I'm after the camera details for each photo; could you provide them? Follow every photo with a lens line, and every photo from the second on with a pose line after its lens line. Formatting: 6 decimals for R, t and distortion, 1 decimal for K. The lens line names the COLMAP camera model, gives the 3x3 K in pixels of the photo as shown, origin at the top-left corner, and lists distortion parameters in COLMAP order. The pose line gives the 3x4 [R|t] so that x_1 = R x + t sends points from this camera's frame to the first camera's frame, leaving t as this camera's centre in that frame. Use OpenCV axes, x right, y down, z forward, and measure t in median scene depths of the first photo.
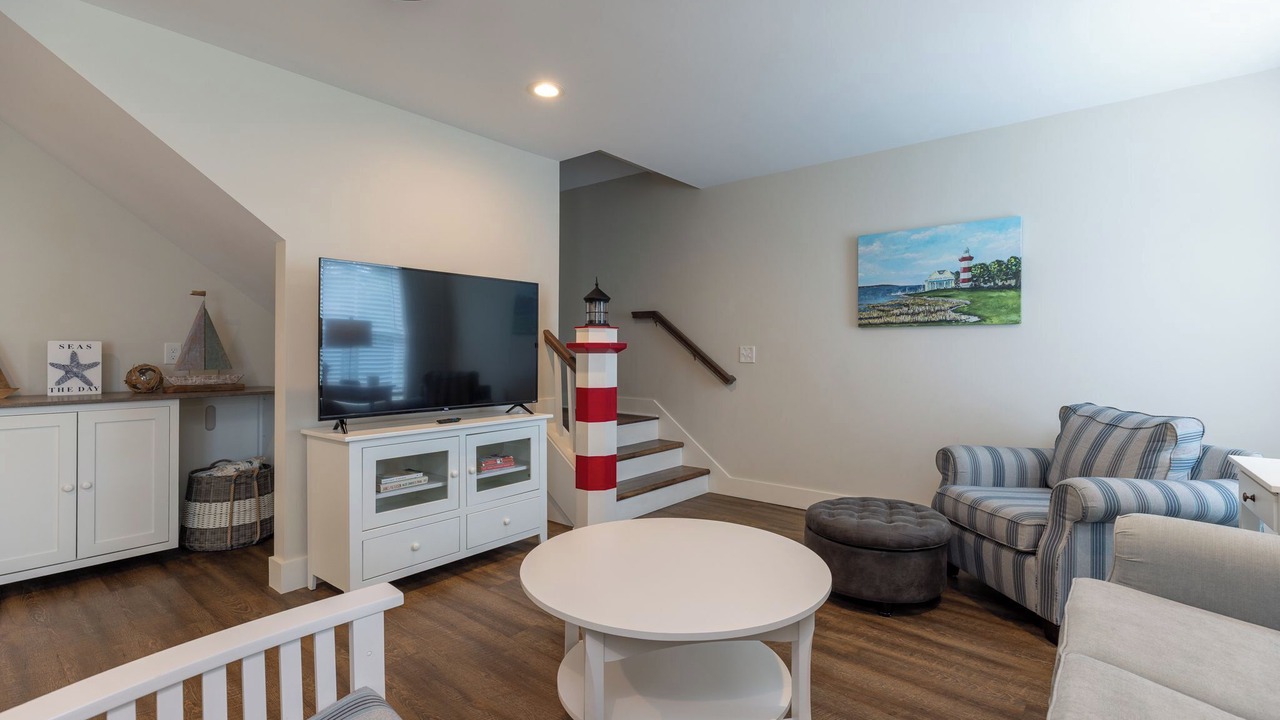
lens RADIAL K [[577.0, 0, 639.3], [0, 577.0, 355.6], [0, 0, 1]] dist [0.005852, 0.000412]
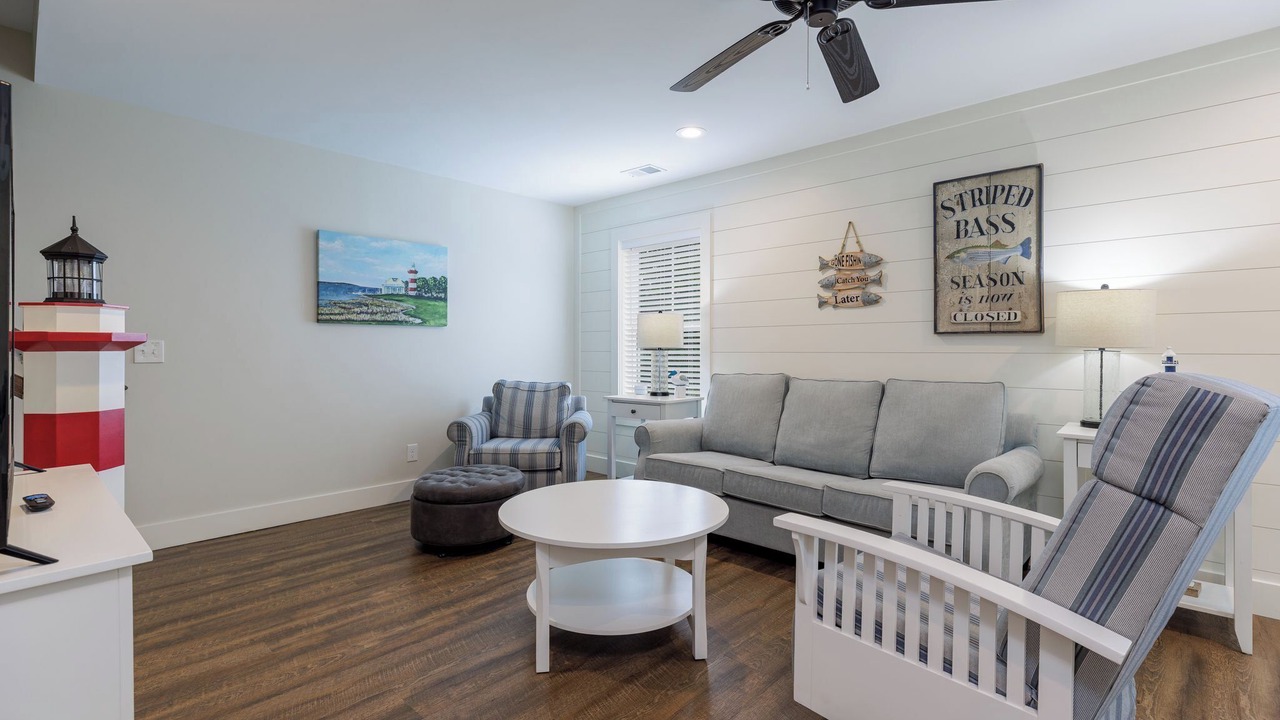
lens RADIAL K [[577.0, 0, 645.5], [0, 577.0, 354.6], [0, 0, 1]] dist [0.005852, 0.000412]
pose [[0.070857, -0.014666, 0.997379, -0.607047], [0.006796, 0.999876, 0.014220, -0.005009], [-0.997463, 0.005771, 0.070947, 0.404398]]
